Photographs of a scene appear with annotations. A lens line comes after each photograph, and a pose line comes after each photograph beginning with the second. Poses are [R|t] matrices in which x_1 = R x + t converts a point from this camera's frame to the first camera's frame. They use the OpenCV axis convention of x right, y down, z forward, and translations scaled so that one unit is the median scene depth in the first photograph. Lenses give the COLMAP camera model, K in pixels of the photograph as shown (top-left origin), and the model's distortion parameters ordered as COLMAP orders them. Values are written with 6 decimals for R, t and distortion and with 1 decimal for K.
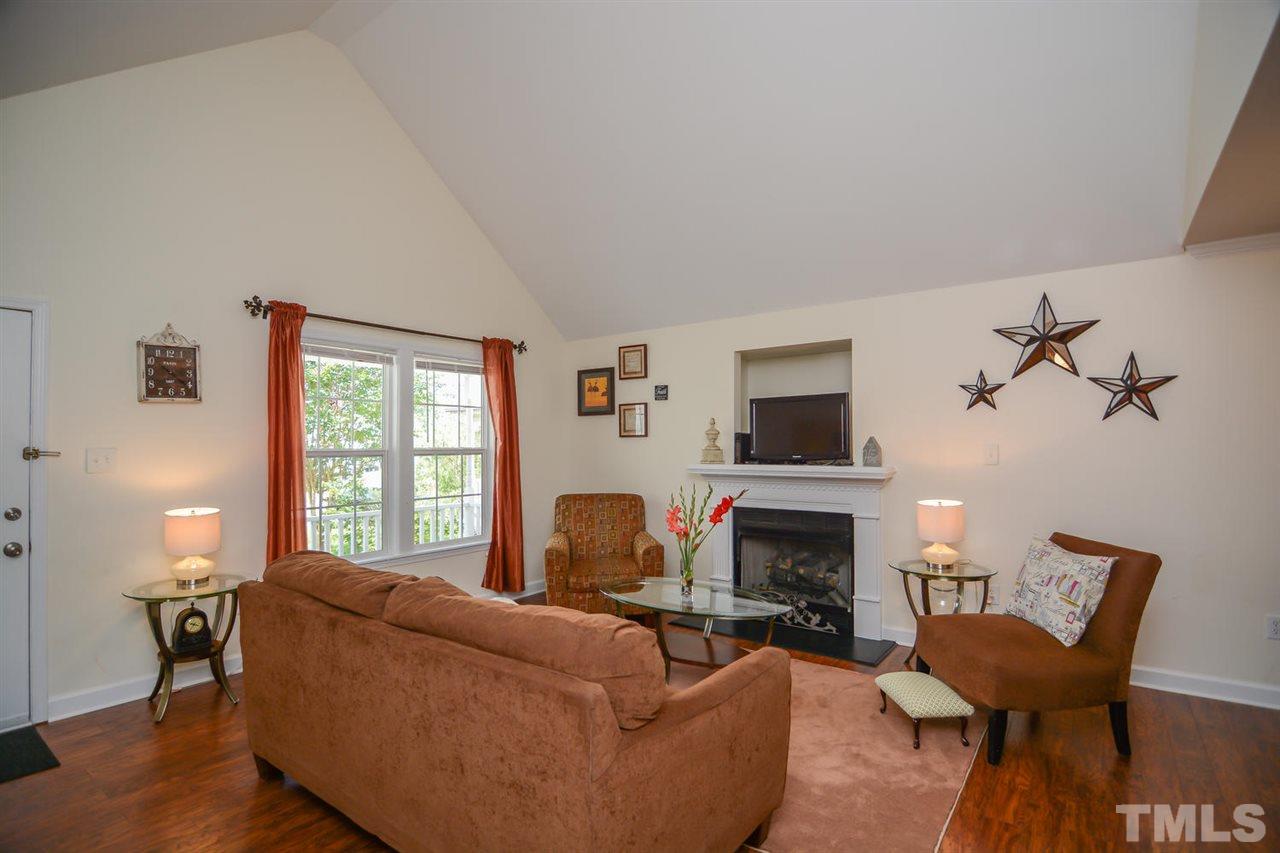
lens RADIAL K [[613.6, 0, 639.2], [0, 613.6, 434.3], [0, 0, 1]] dist [-0.003438, -0.012675]
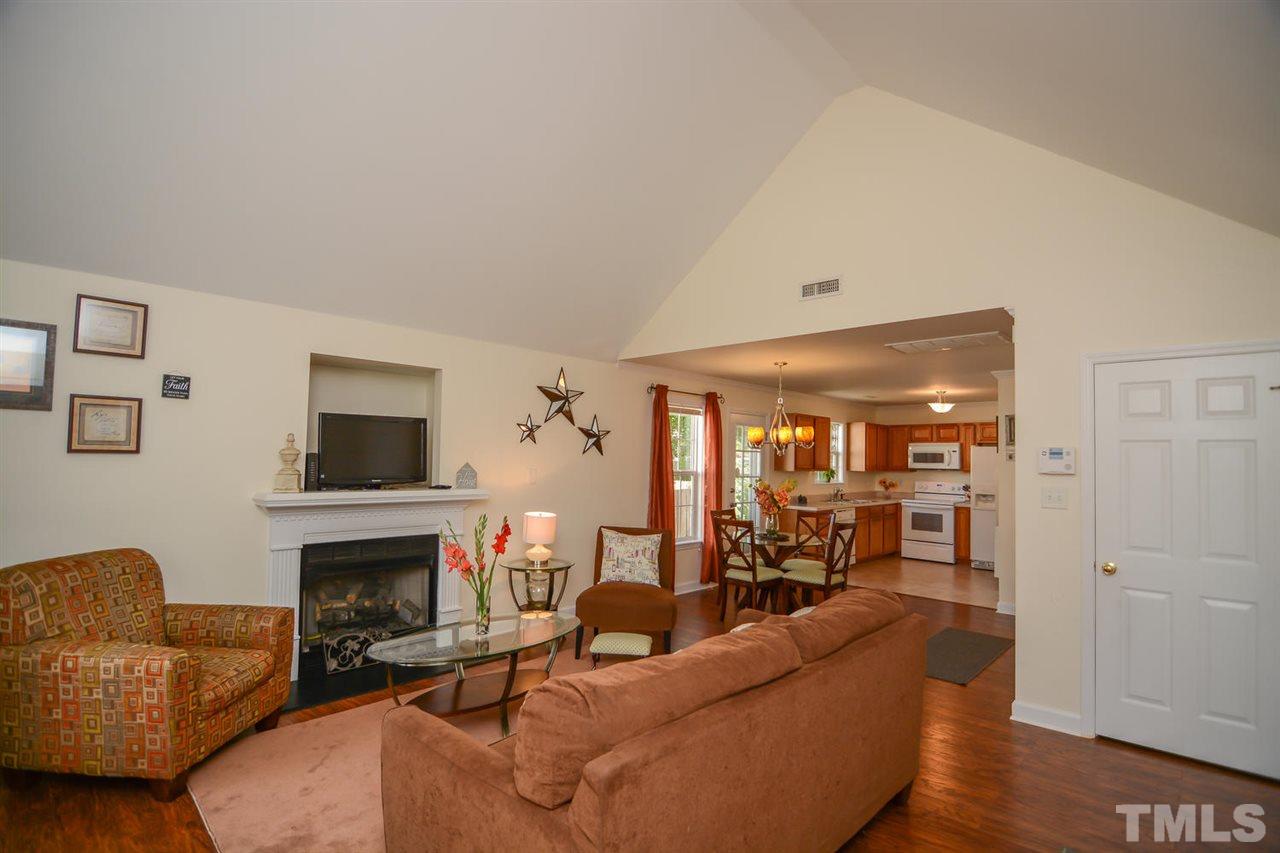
lens RADIAL K [[613.6, 0, 639.2], [0, 613.6, 434.3], [0, 0, 1]] dist [-0.003438, -0.012675]
pose [[0.126512, 0.047676, 0.990819, -0.644372], [-0.037858, 0.998349, -0.043204, -0.009334], [-0.991242, -0.032045, 0.128108, 0.502440]]
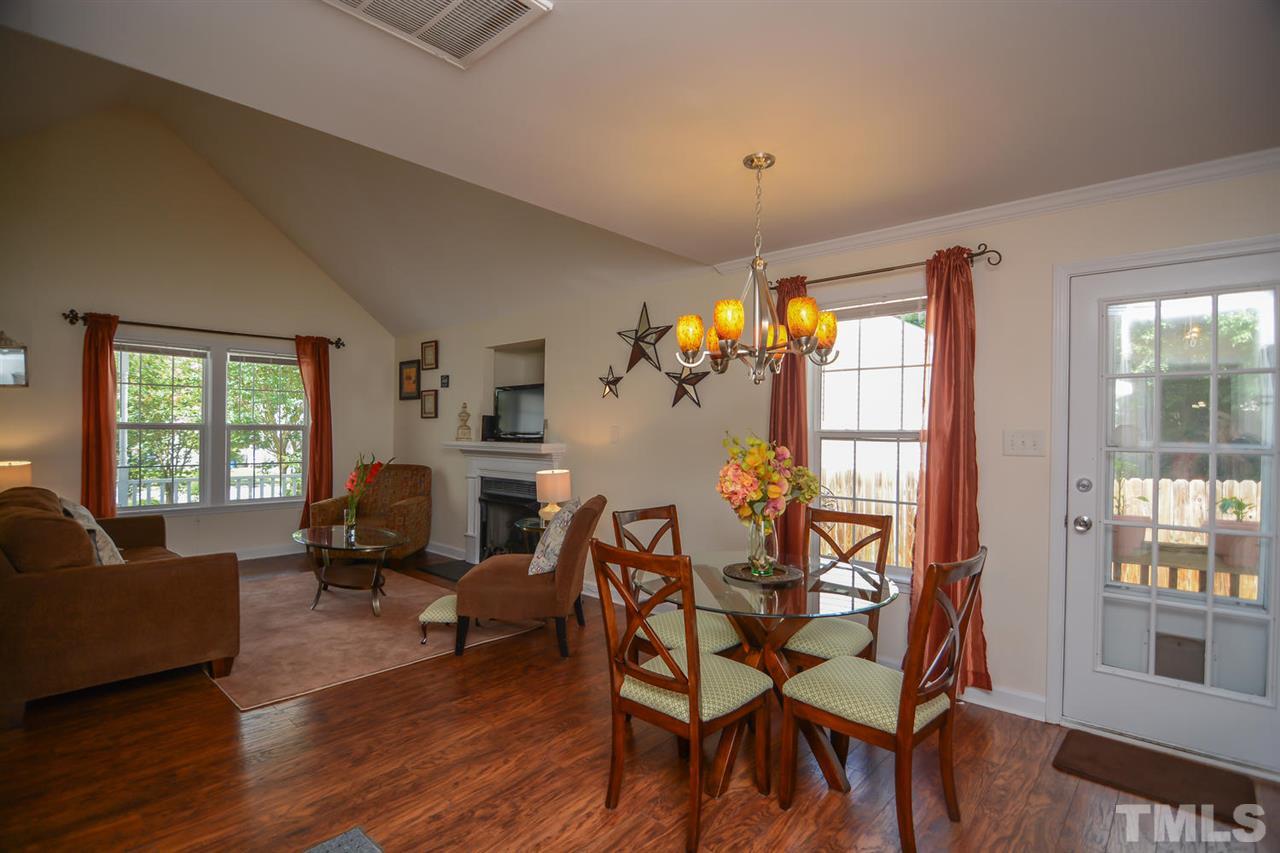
lens RADIAL K [[613.6, 0, 639.2], [0, 613.6, 434.3], [0, 0, 1]] dist [-0.003438, -0.012675]
pose [[0.994387, 0.017118, -0.104412, 0.640494], [-0.014749, 0.999617, 0.023413, 0.002365], [0.104773, -0.021742, 0.994259, -0.182672]]
